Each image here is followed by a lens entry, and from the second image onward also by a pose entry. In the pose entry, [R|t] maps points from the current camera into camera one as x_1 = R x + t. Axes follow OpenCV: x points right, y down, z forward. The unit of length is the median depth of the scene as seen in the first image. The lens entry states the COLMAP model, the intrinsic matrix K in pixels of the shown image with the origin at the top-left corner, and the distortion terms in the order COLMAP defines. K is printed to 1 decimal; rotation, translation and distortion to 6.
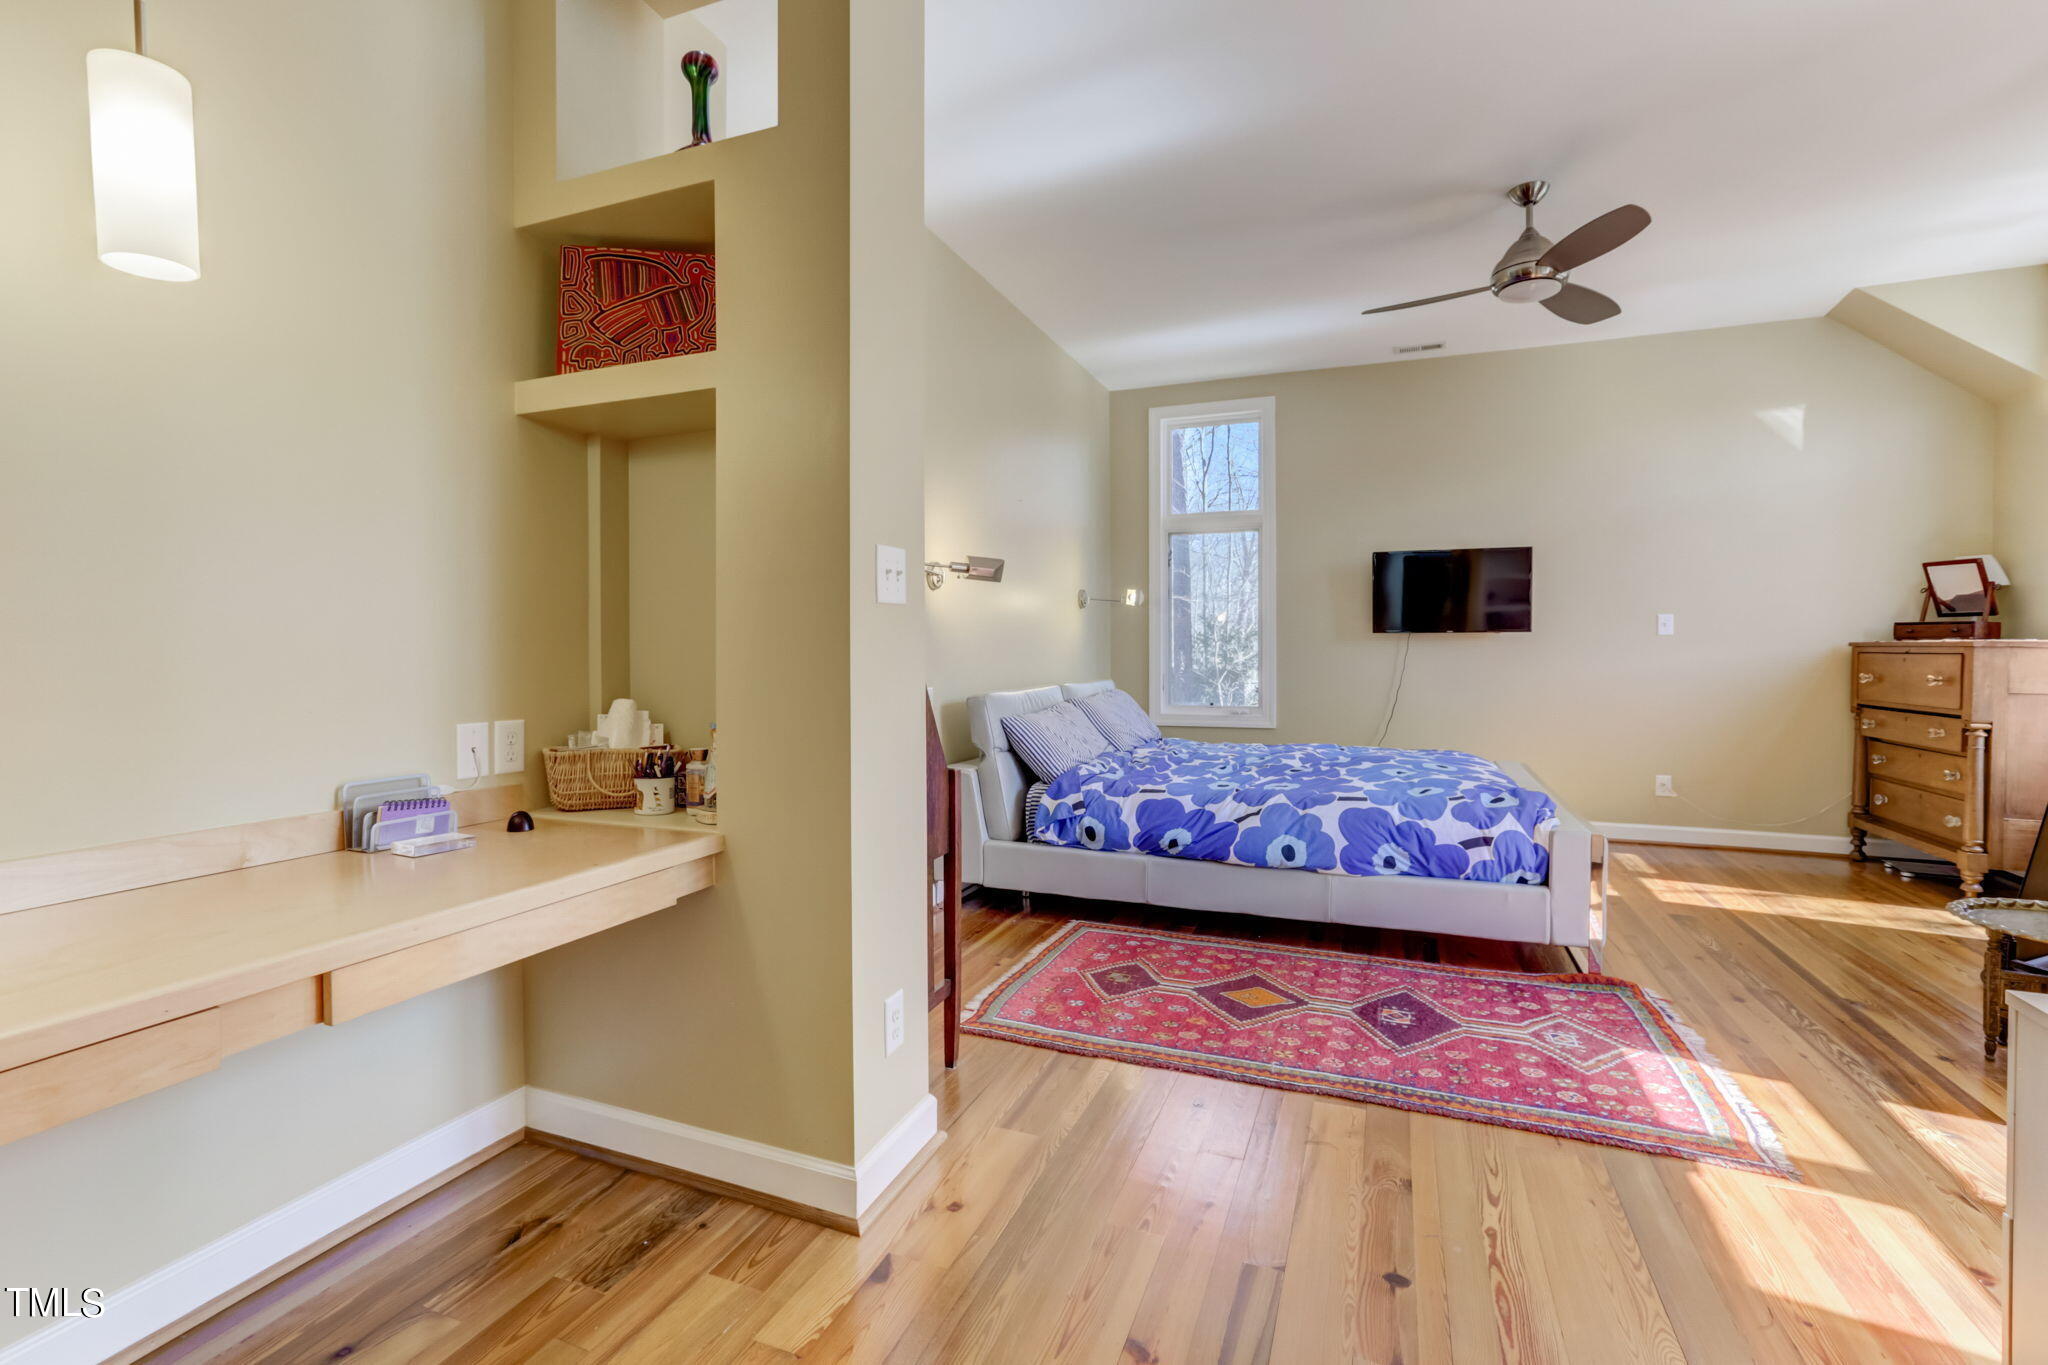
lens RADIAL K [[924.0, 0, 1024.2], [0, 924.0, 662.1], [0, 0, 1]] dist [-0.013168, 0.000764]
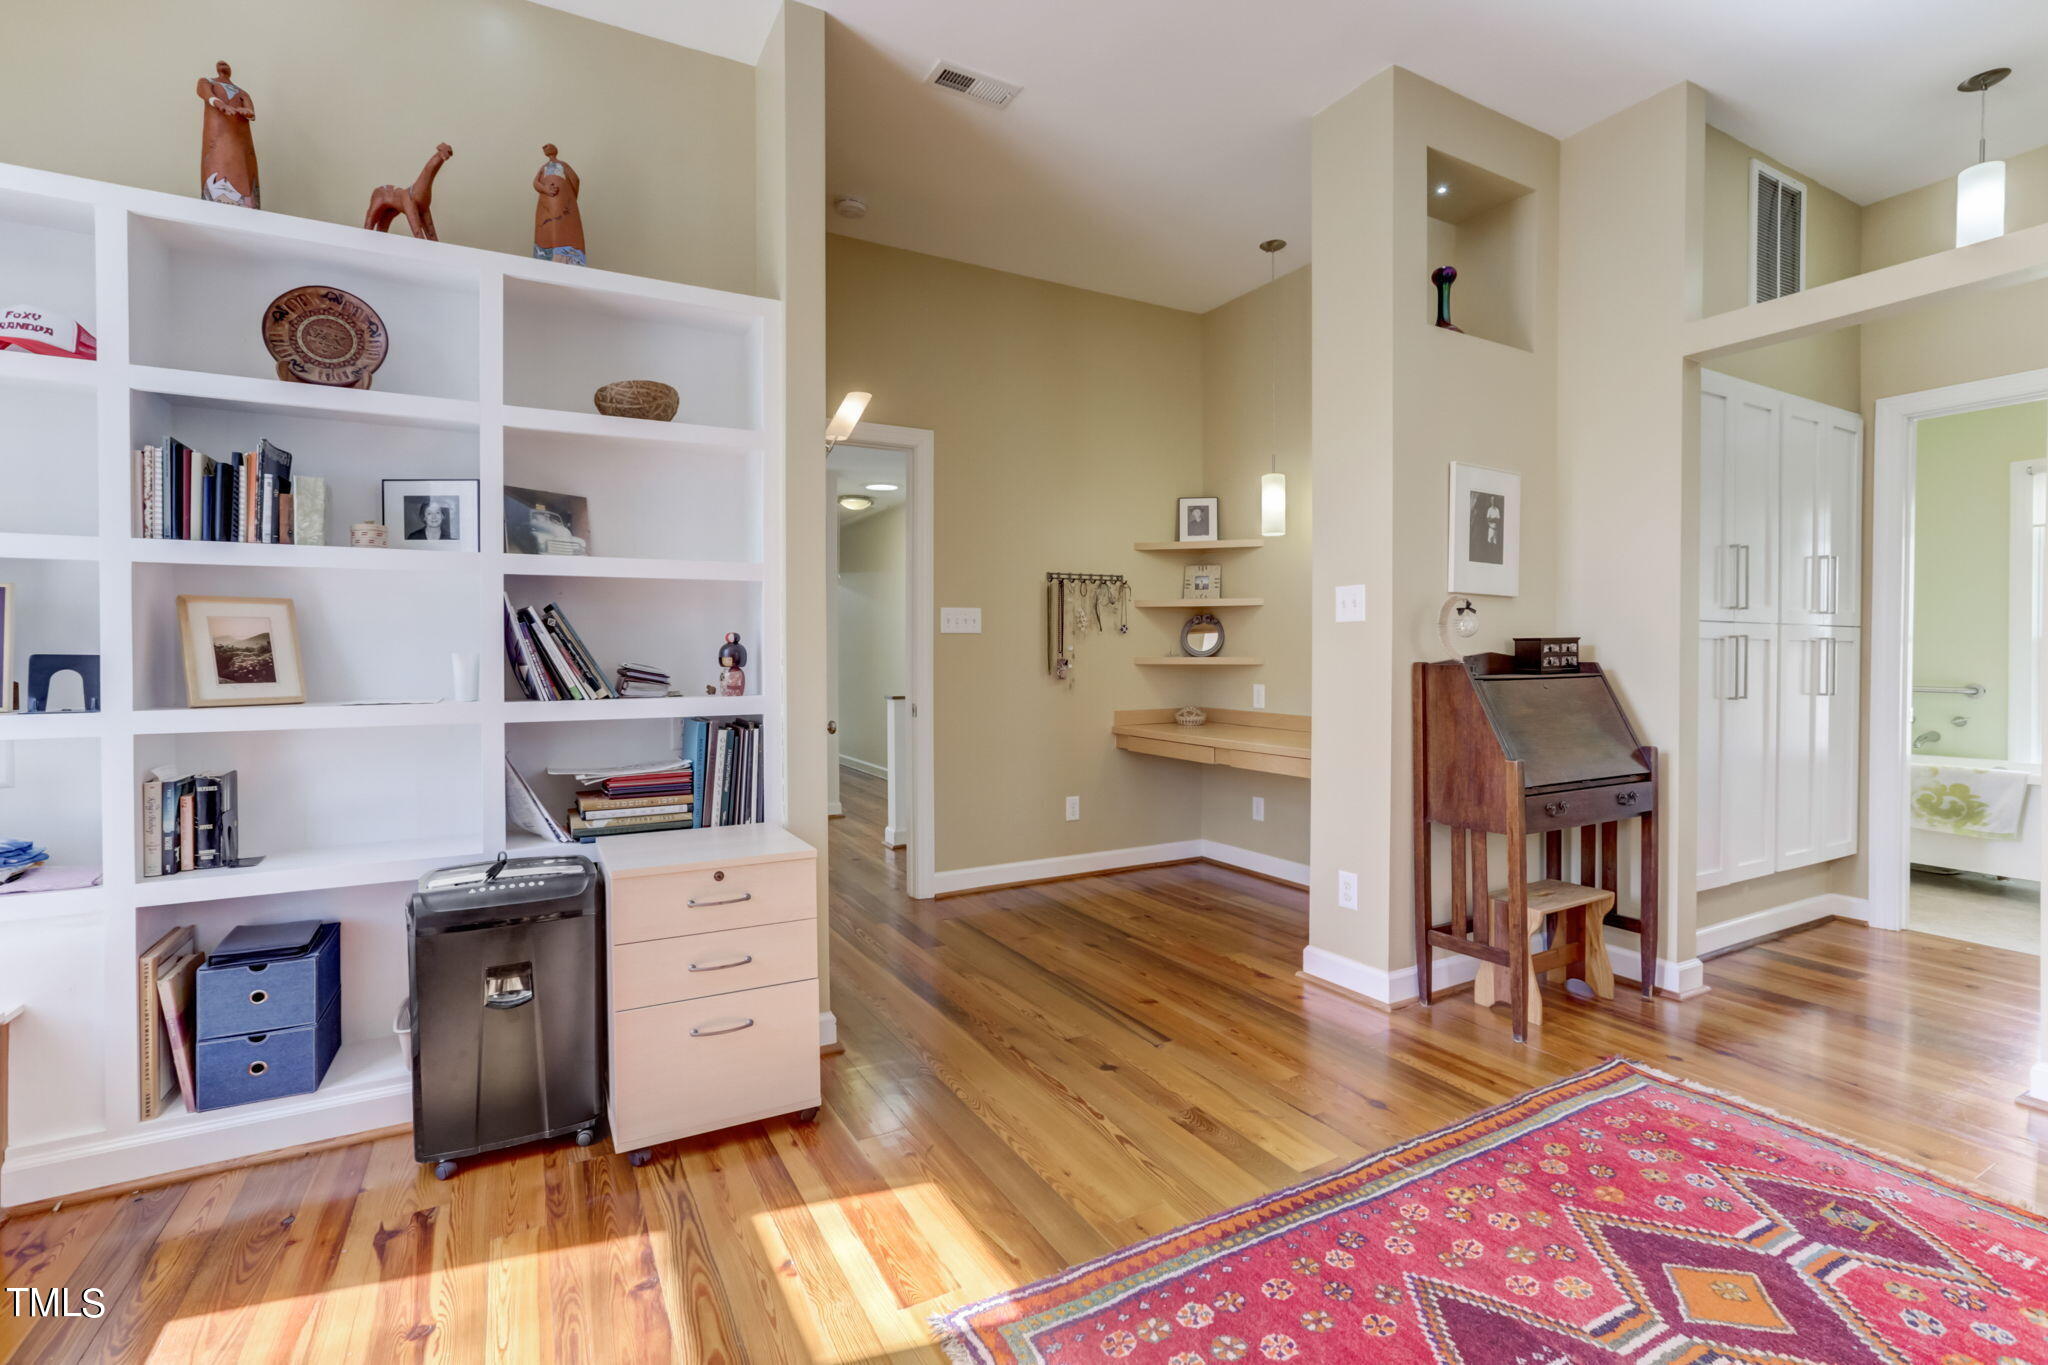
lens RADIAL K [[924.0, 0, 1024.2], [0, 924.0, 662.1], [0, 0, 1]] dist [-0.013168, 0.000764]
pose [[-0.635548, 0.008221, -0.772017, 0.981426], [-0.005141, 0.999876, 0.014879, -0.011836], [0.772044, 0.013425, -0.635427, 1.090974]]
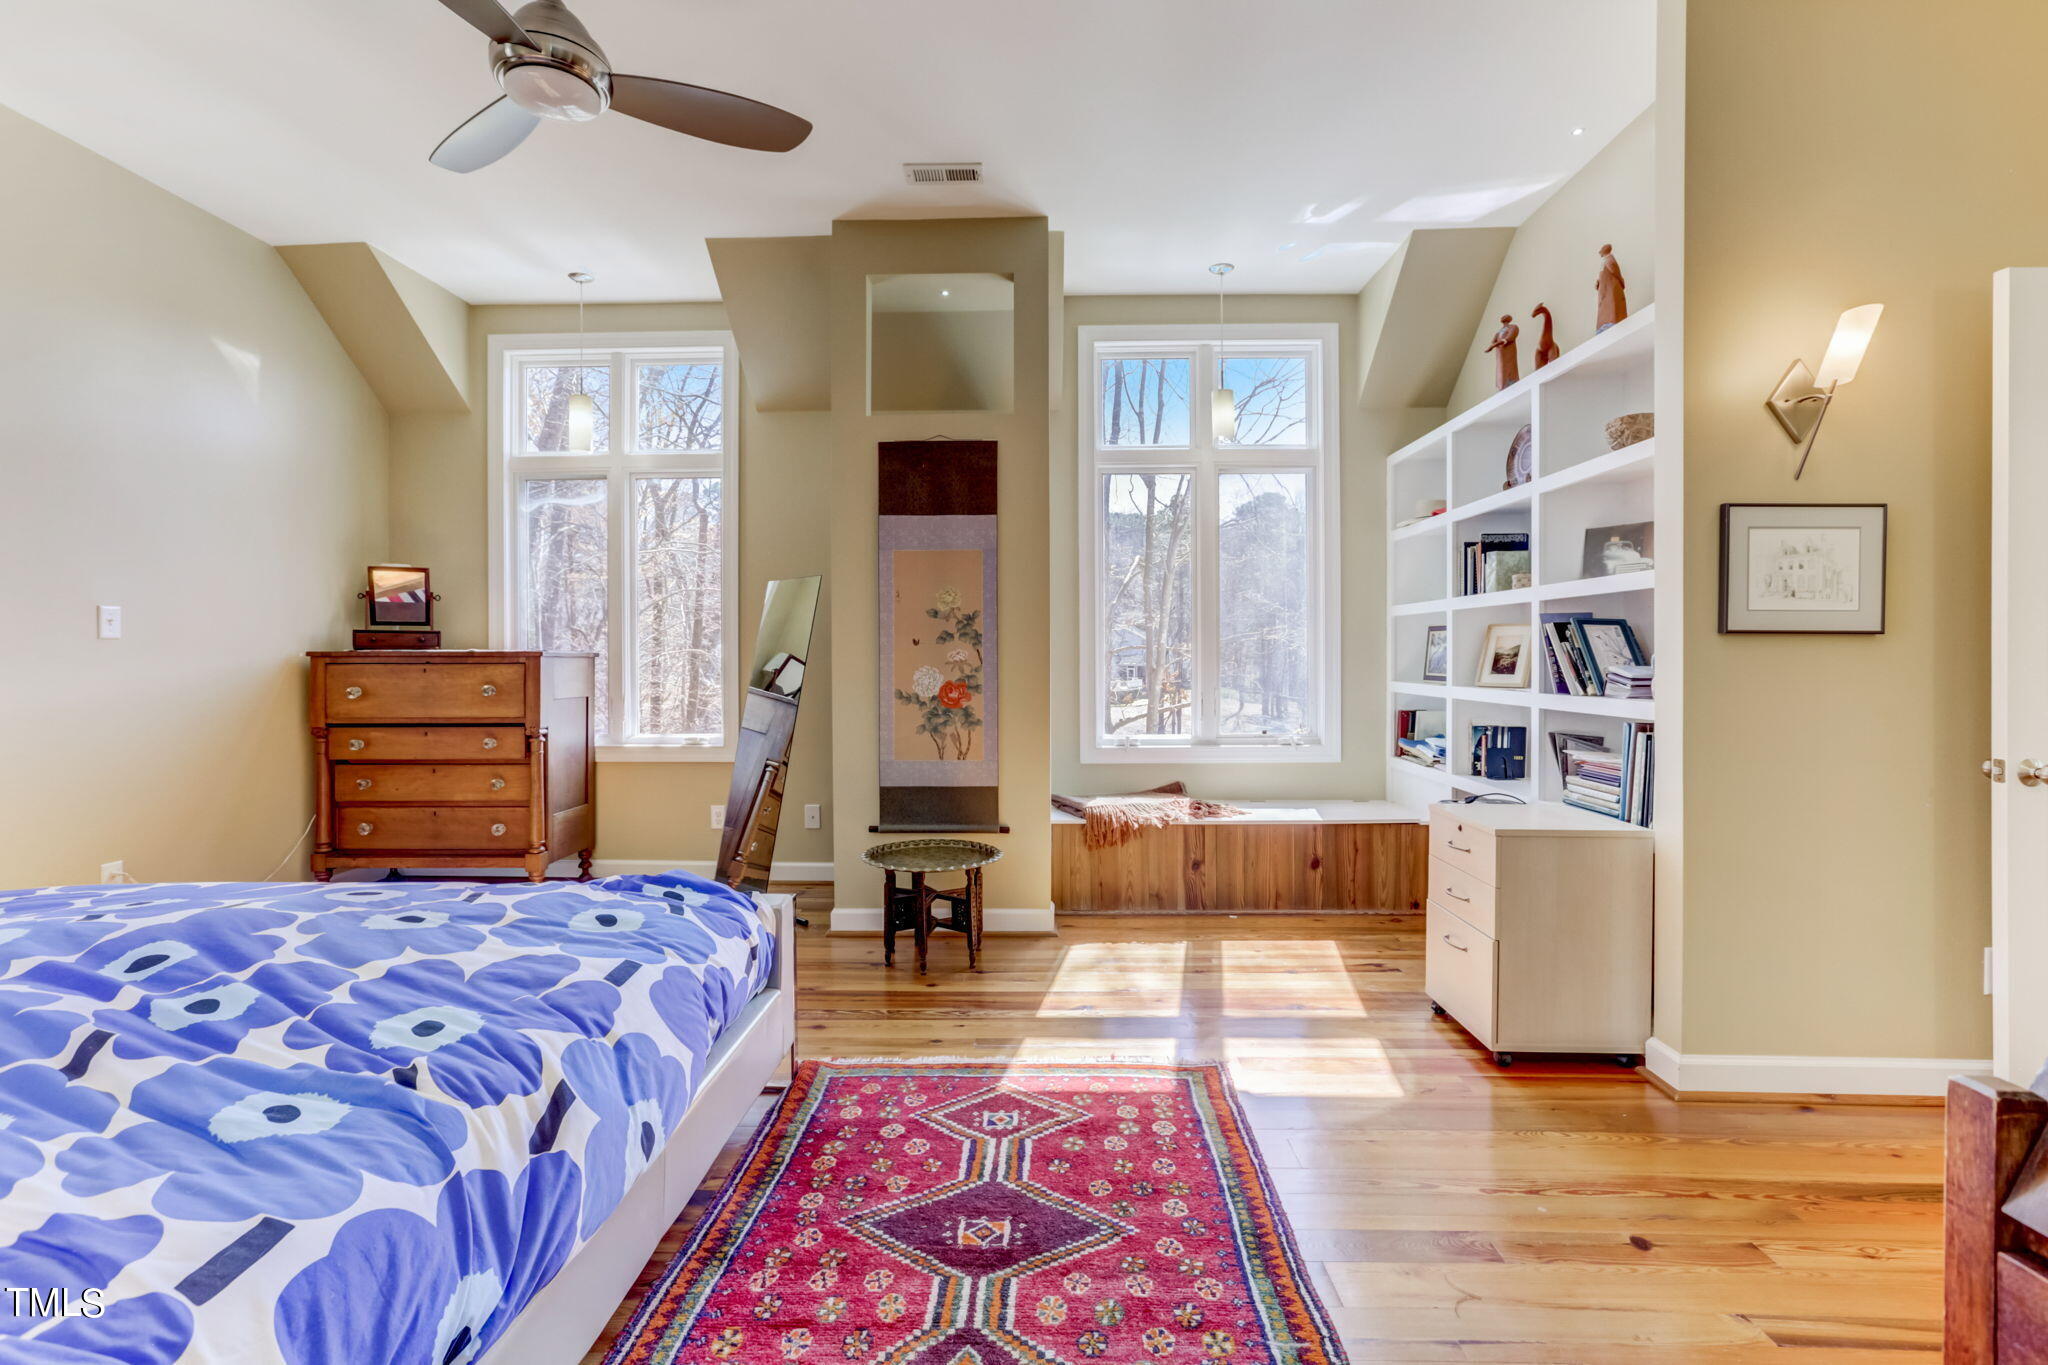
lens RADIAL K [[924.0, 0, 1024.2], [0, 924.0, 662.1], [0, 0, 1]] dist [-0.013168, 0.000764]
pose [[-0.346478, -0.005948, 0.938039, -0.209336], [0.013769, 0.999840, 0.011426, -0.021800], [-0.937957, 0.016875, -0.346340, 1.205137]]
